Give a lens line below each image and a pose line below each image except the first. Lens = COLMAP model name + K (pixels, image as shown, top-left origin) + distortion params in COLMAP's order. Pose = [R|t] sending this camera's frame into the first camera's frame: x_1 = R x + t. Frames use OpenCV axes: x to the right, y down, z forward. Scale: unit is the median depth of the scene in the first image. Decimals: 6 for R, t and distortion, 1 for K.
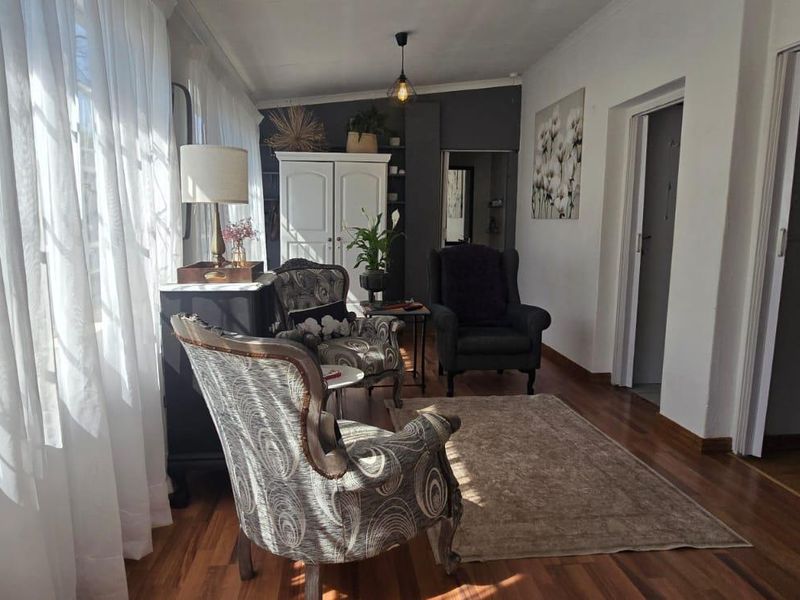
lens RADIAL K [[543.4, 0, 400.0], [0, 543.4, 300.0], [0, 0, 1]] dist [-0.005059, -0.001036]
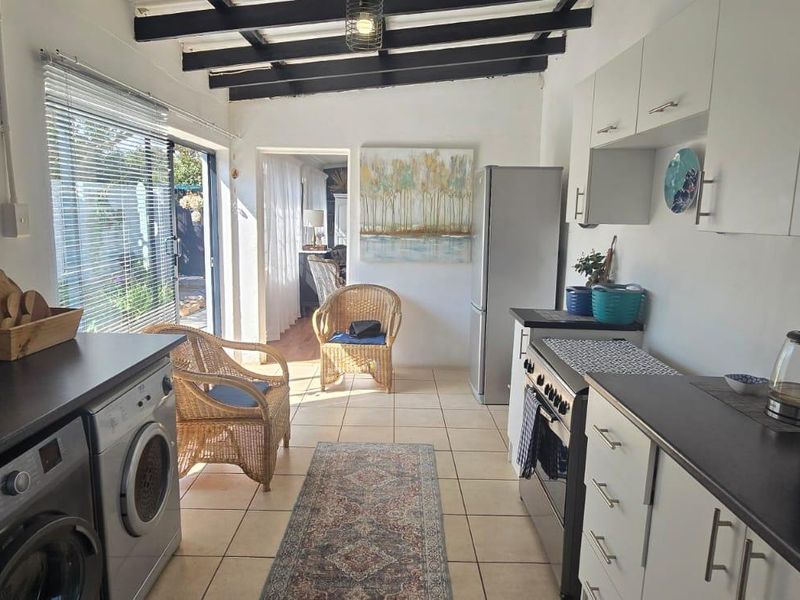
lens RADIAL K [[553.0, 0, 400.0], [0, 553.0, 300.0], [0, 0, 1]] dist [0.000261, -0.000021]
pose [[0.993856, 0.028831, -0.106861, 0.506649], [-0.026680, 0.999413, 0.021507, 0.164095], [0.107418, -0.018524, 0.994041, -2.097044]]
